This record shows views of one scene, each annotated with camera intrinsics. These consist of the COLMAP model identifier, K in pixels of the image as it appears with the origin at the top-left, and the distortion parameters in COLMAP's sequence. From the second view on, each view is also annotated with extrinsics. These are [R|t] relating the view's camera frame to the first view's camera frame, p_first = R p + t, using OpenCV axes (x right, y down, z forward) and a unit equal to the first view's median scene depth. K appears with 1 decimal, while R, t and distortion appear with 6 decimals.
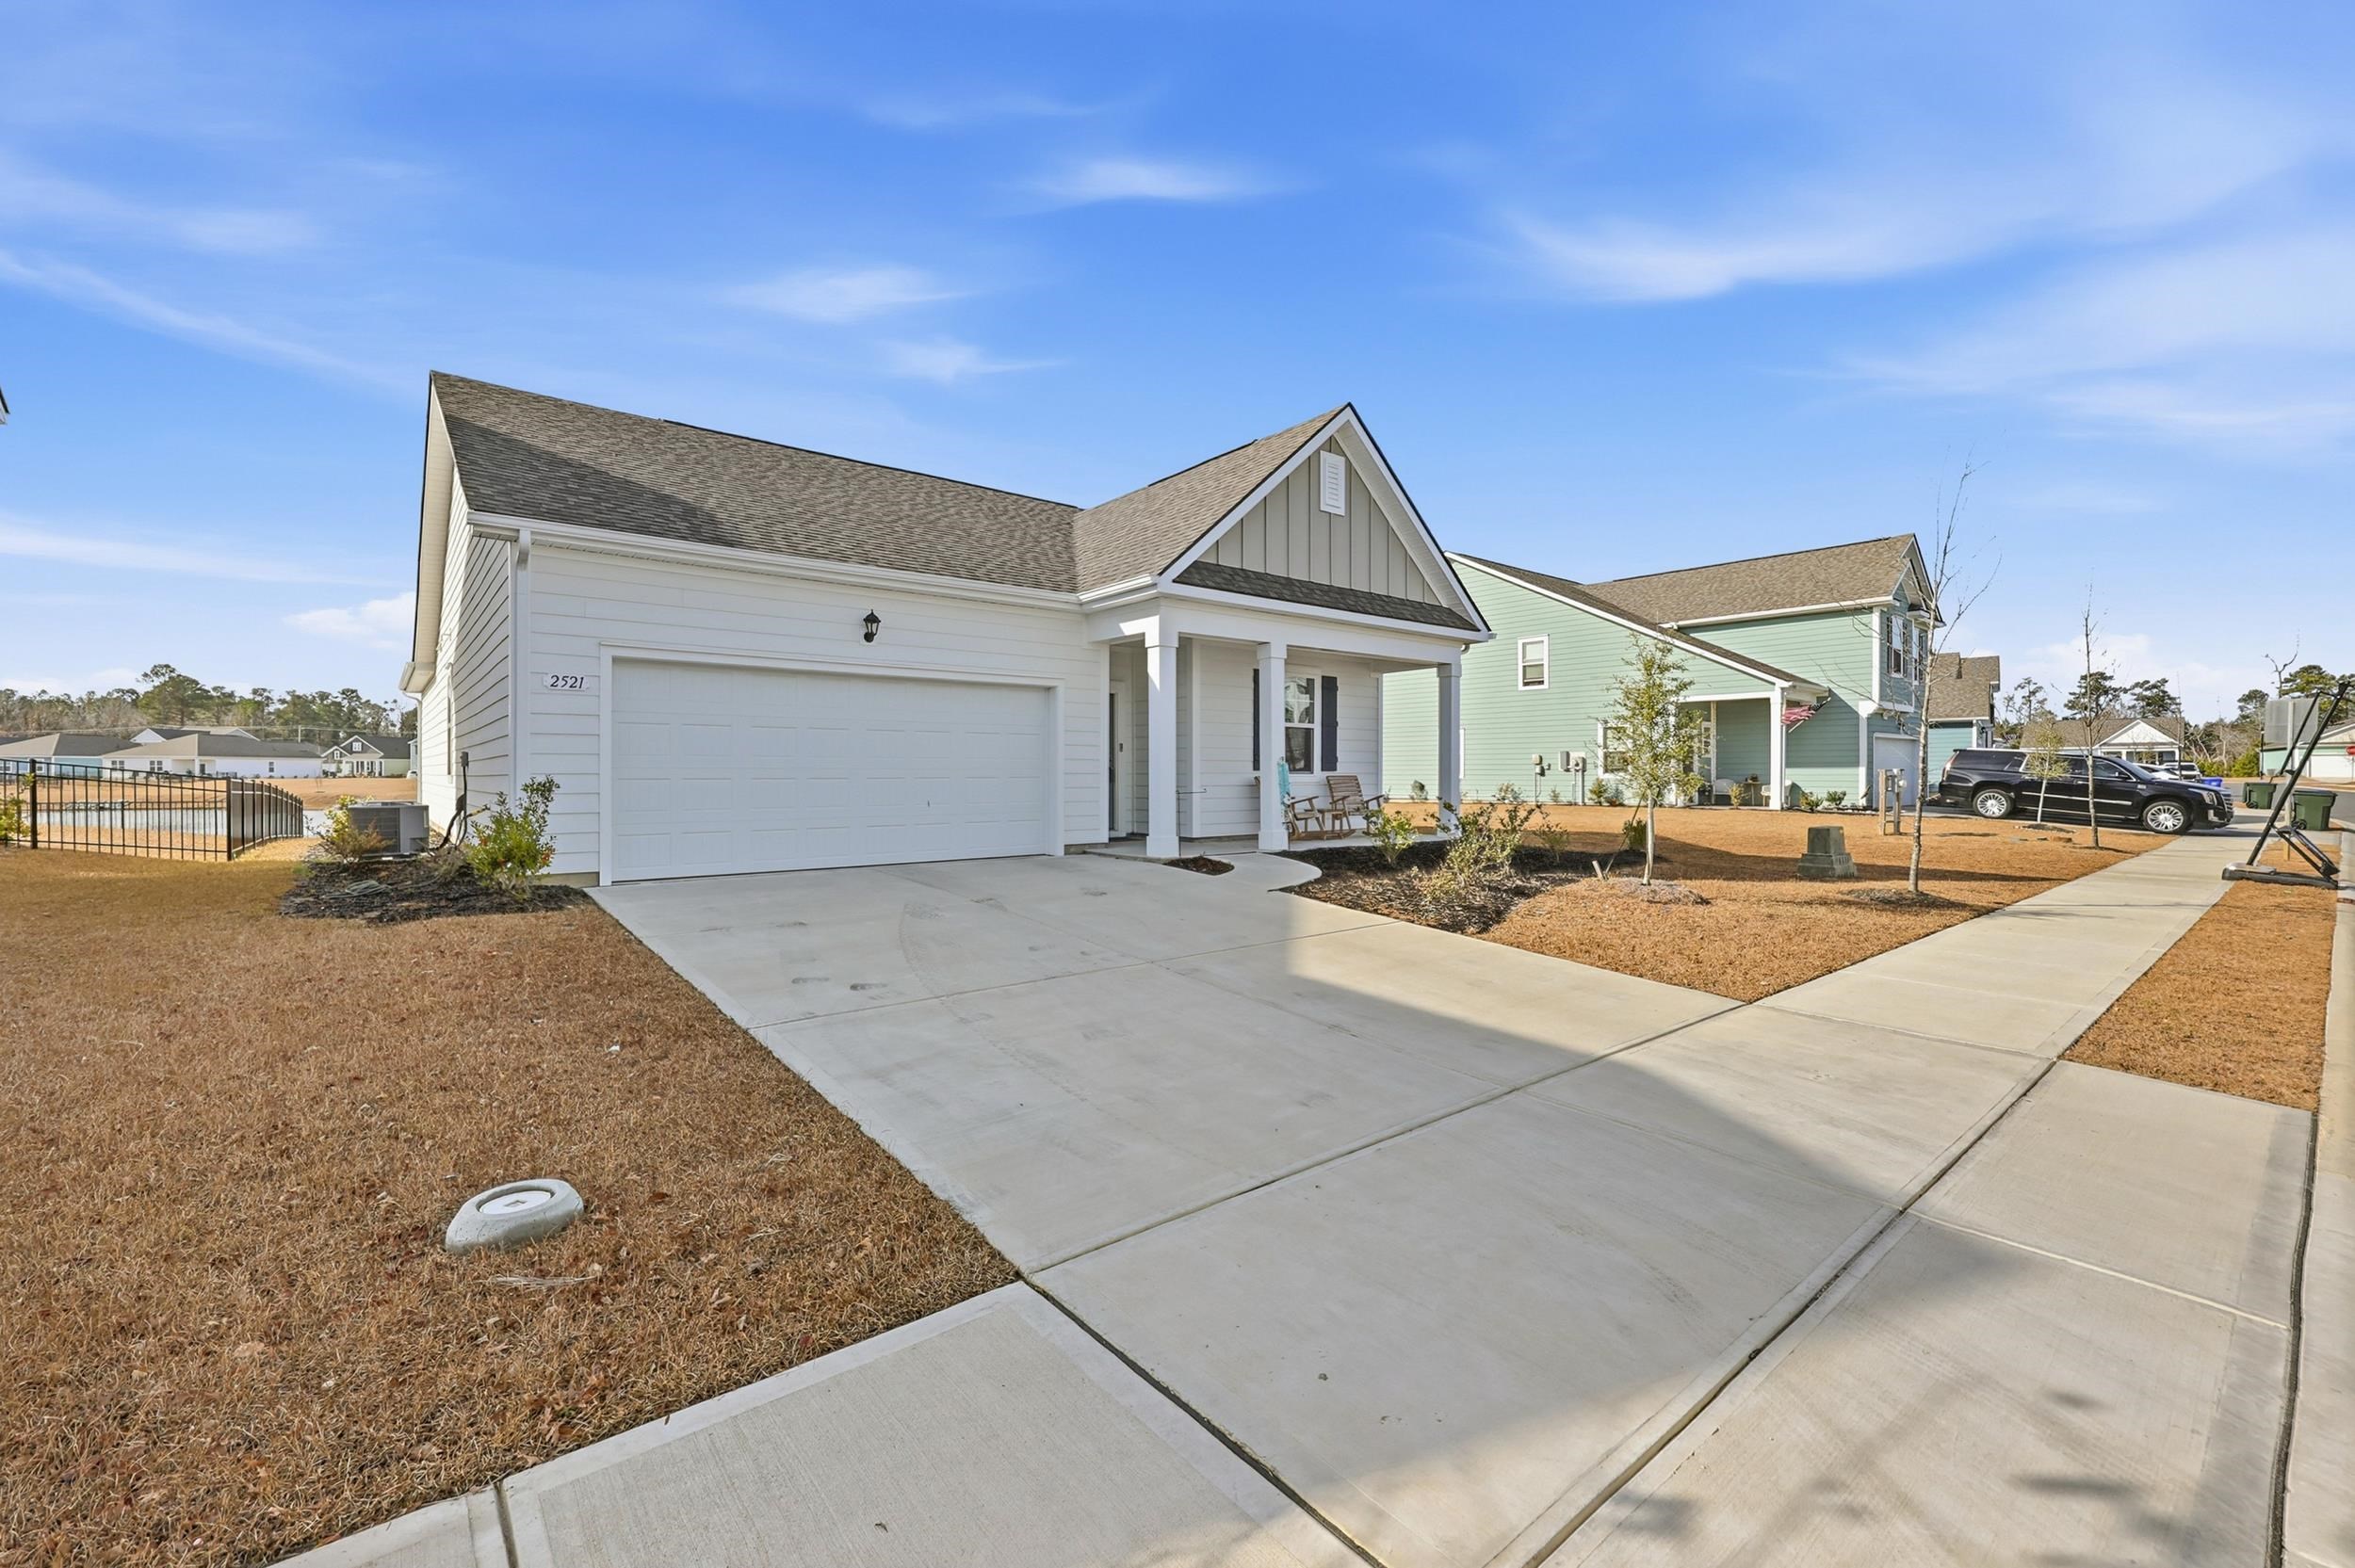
lens RADIAL K [[978.1, 0, 1177.5], [0, 978.1, 784.0], [0, 0, 1]] dist [0.009025, -0.000014]
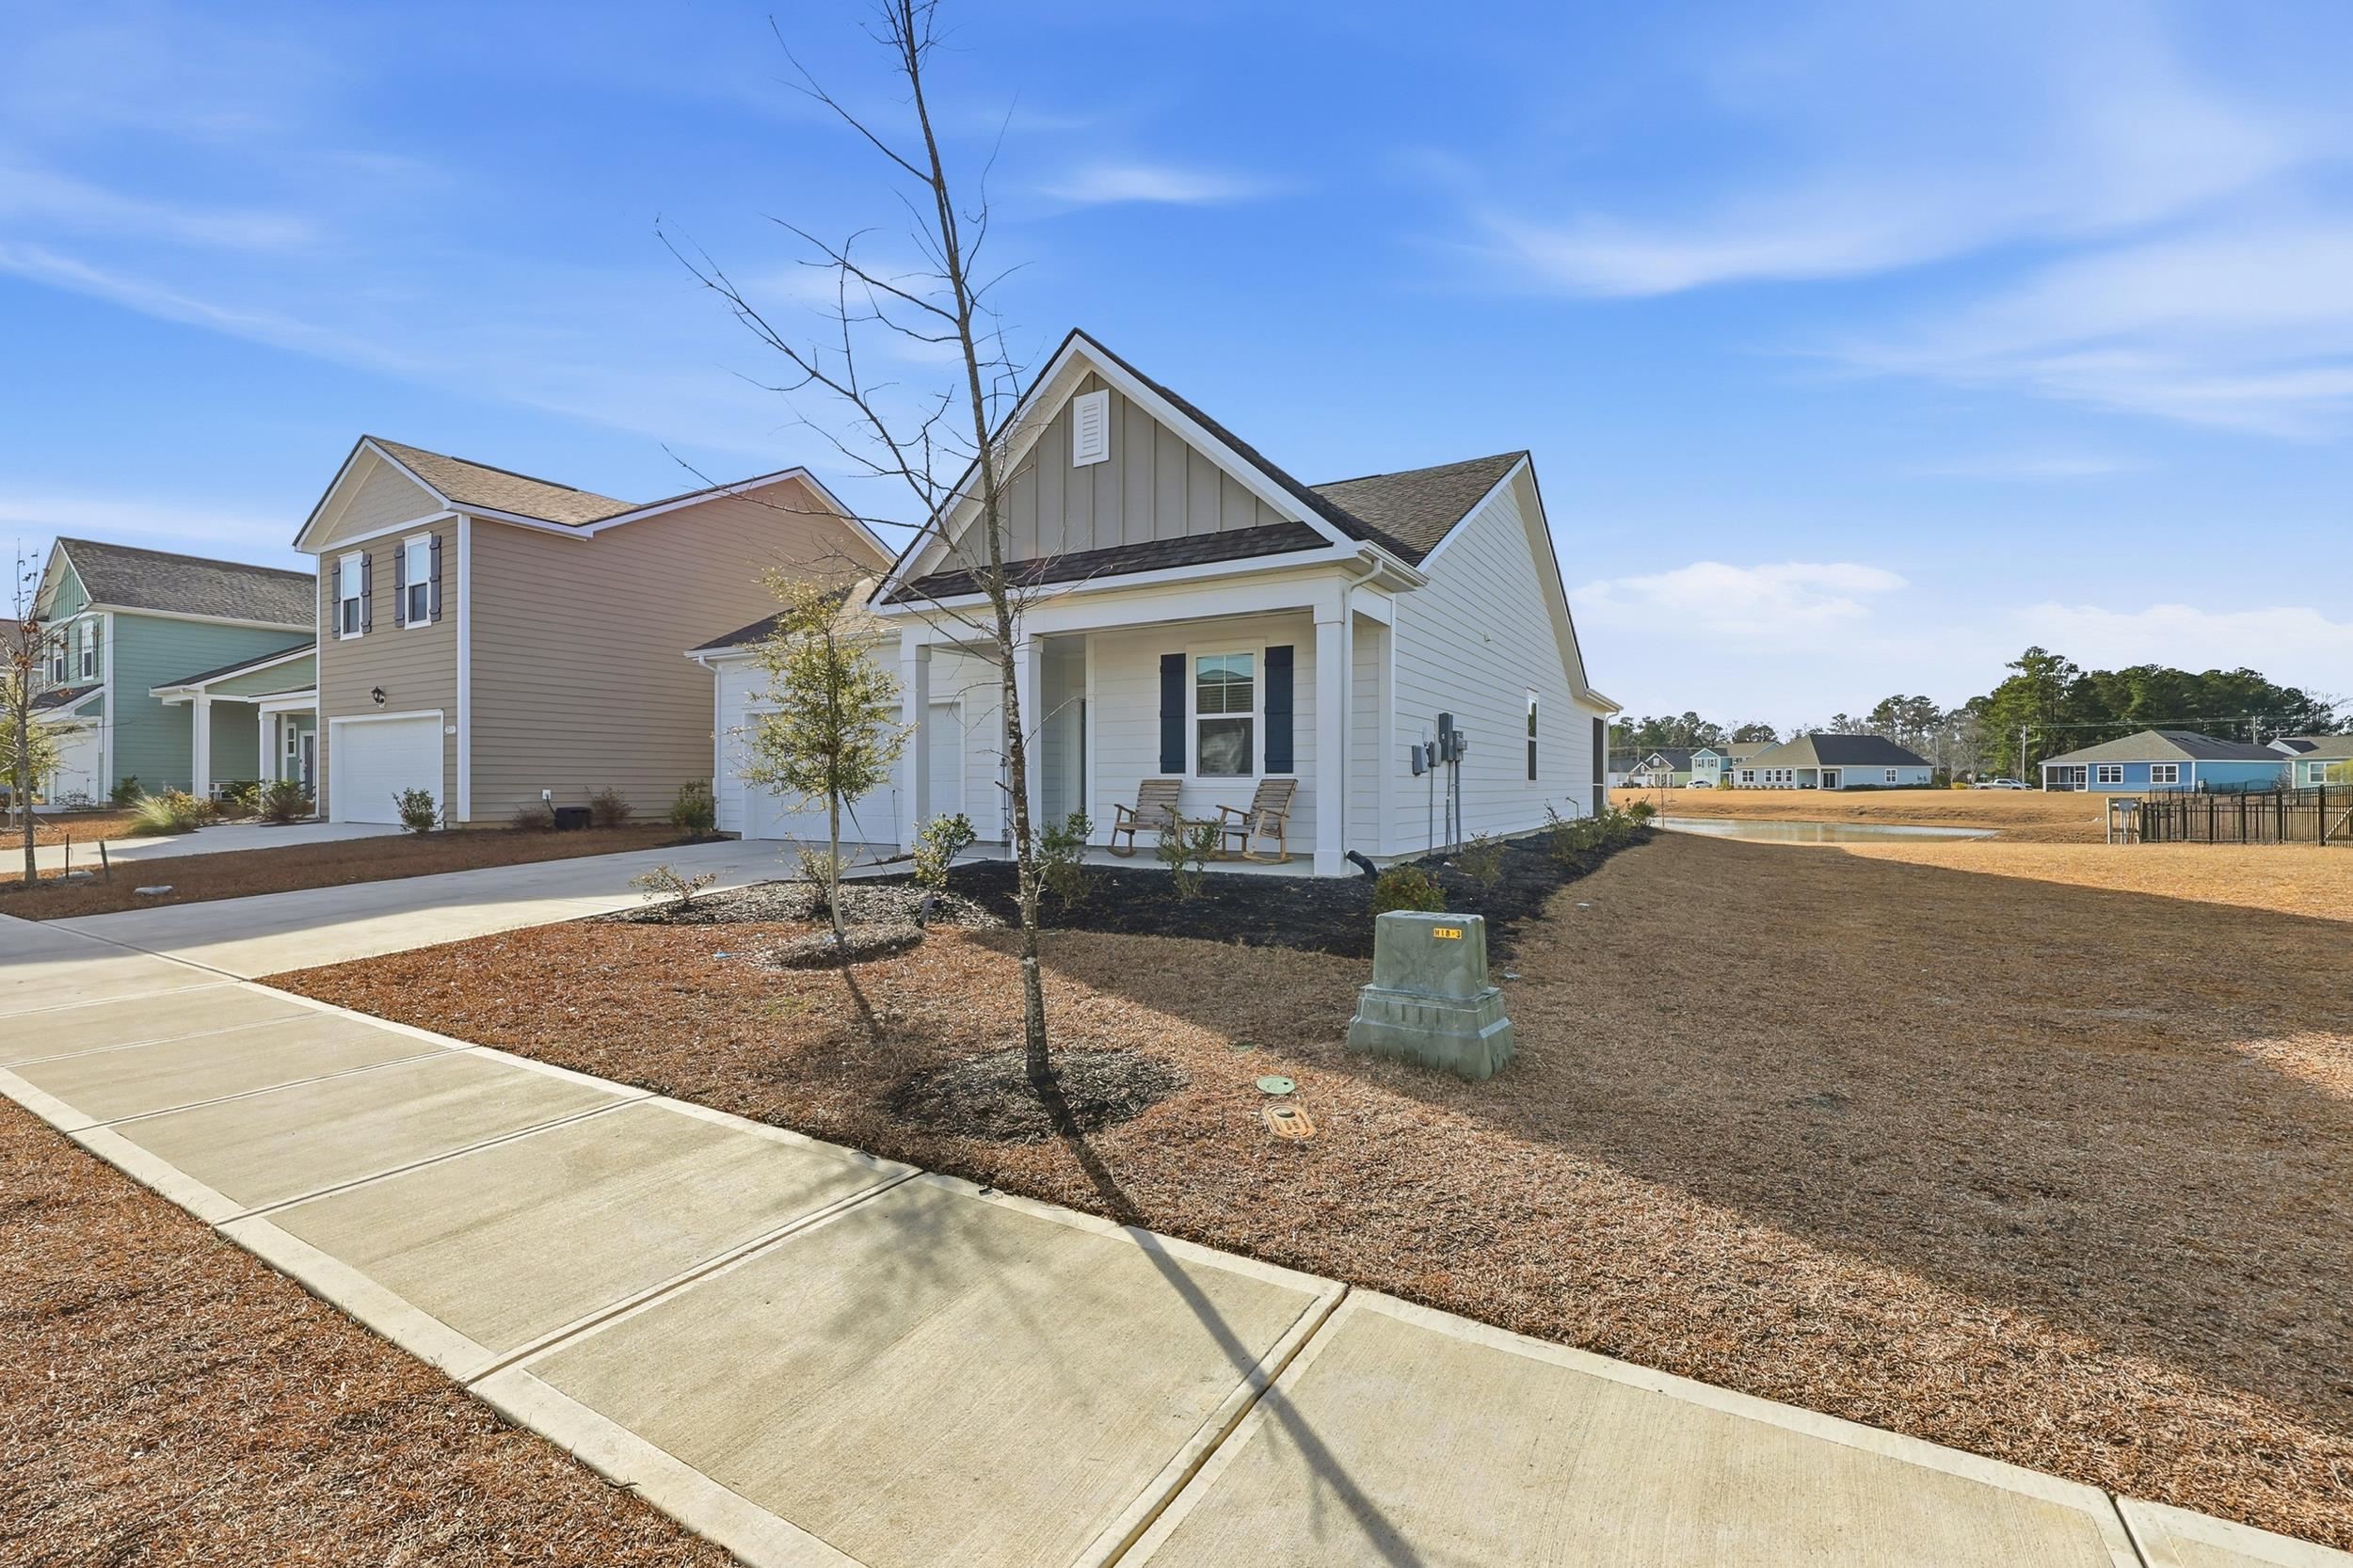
lens RADIAL K [[977.4, 0, 1176.5], [0, 977.4, 784.0], [0, 0, 1]] dist [0.009025, -0.000014]
pose [[0.337552, -0.001082, -0.941306, 0.891404], [-0.010316, 0.999935, -0.004849, -0.000425], [0.941250, 0.011347, 0.337519, 0.727568]]
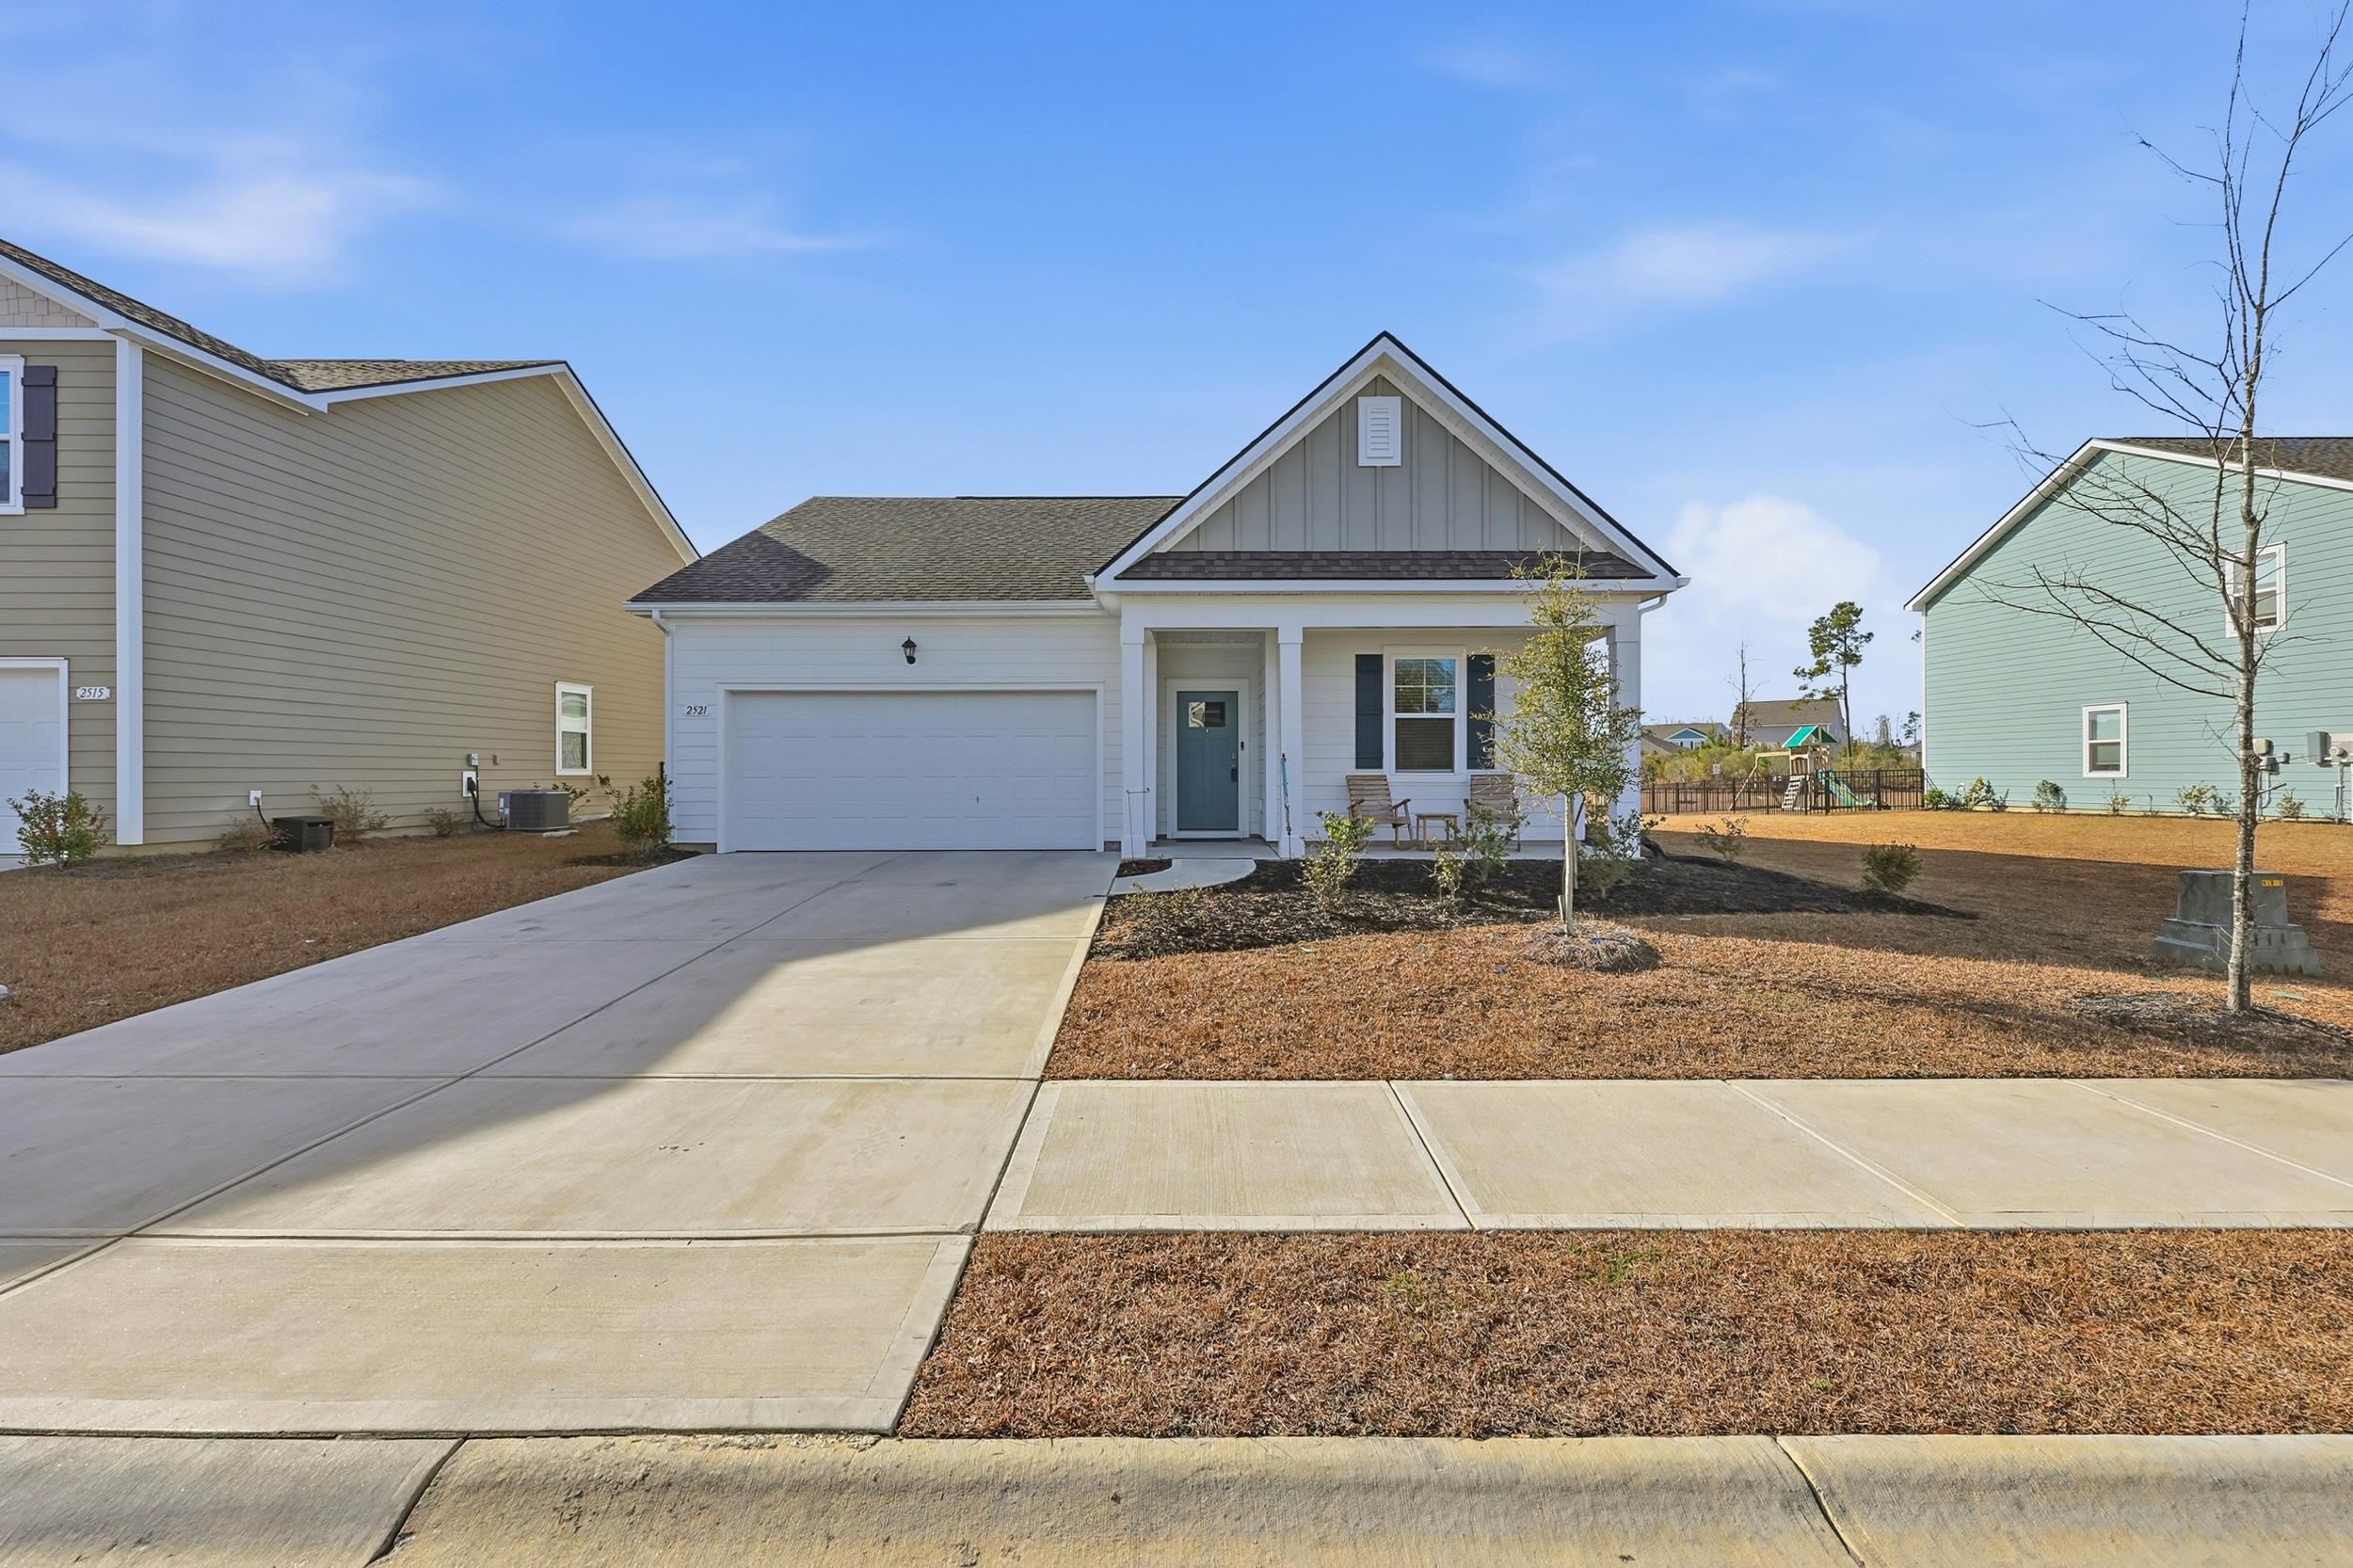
lens RADIAL K [[977.4, 0, 1176.5], [0, 977.4, 784.0], [0, 0, 1]] dist [0.009025, -0.000014]
pose [[0.768695, 0.004910, -0.639597, 0.523490], [-0.004129, 0.999988, 0.002714, -0.001658], [0.639603, 0.000554, 0.768705, 0.214760]]
